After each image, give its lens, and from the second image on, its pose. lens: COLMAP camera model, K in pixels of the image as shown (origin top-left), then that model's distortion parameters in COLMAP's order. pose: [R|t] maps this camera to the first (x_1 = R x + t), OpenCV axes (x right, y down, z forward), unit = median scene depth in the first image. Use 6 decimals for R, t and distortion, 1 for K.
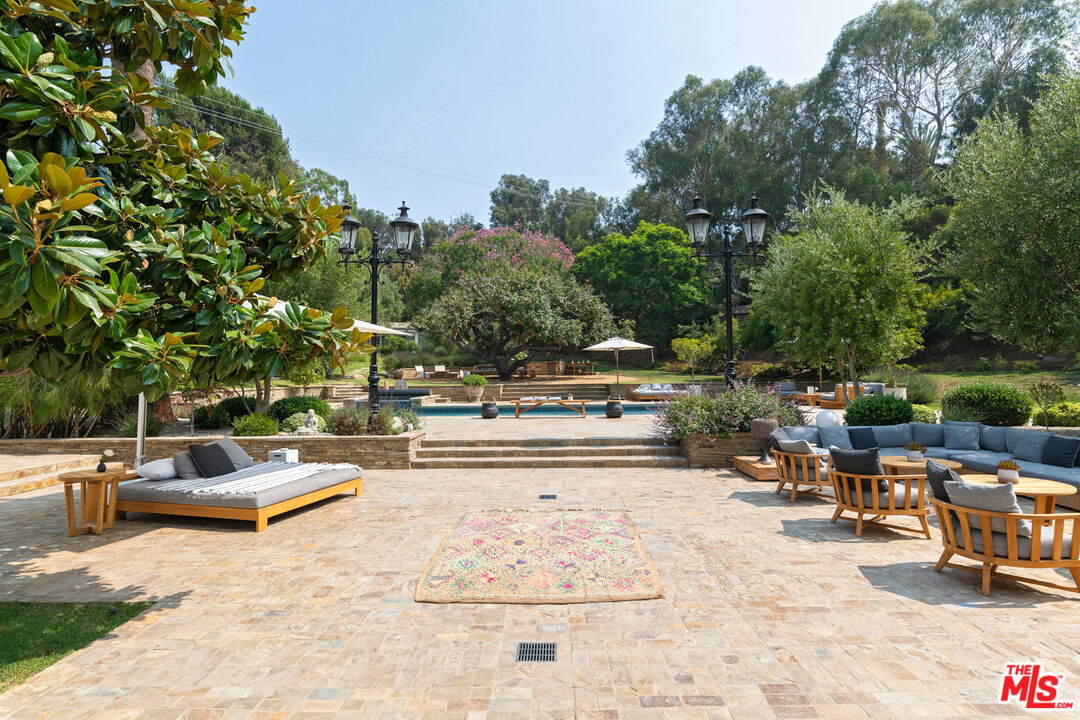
lens RADIAL K [[589.4, 0, 539.1], [0, 589.4, 360.3], [0, 0, 1]] dist [0.001716, 0.000193]
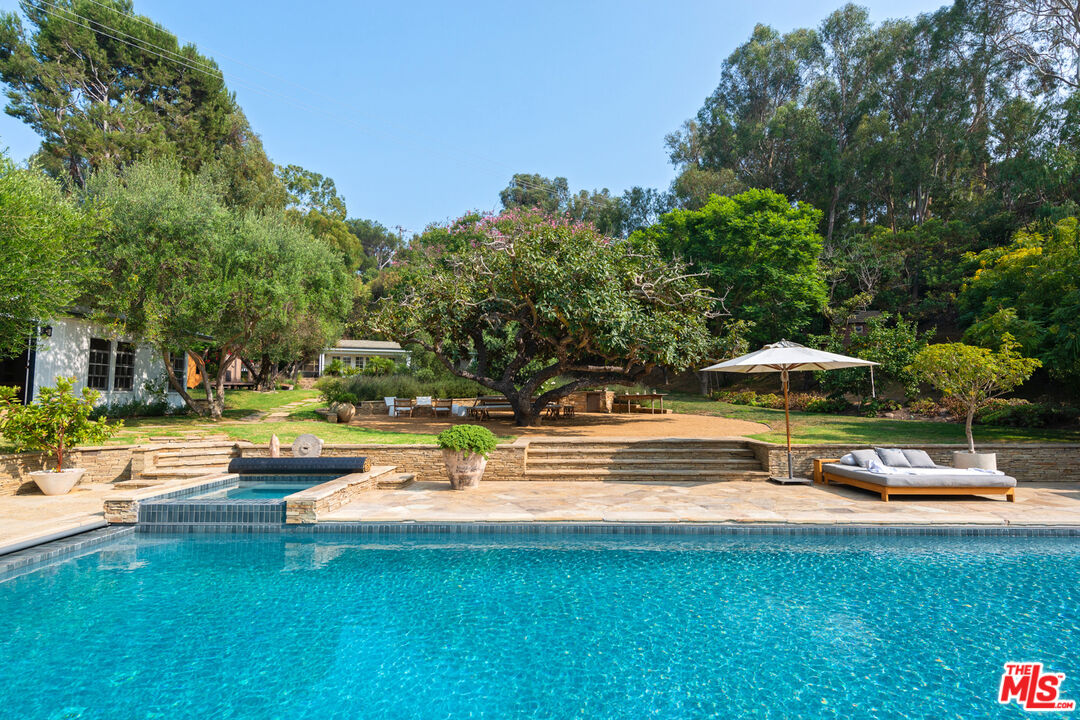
lens RADIAL K [[589.4, 0, 542.0], [0, 589.4, 360.2], [0, 0, 1]] dist [0.001716, 0.000193]
pose [[0.999956, 0.007095, -0.006146, -0.025819], [-0.007367, 0.998946, -0.045298, -0.001842], [0.005819, 0.045342, 0.998955, 0.276842]]
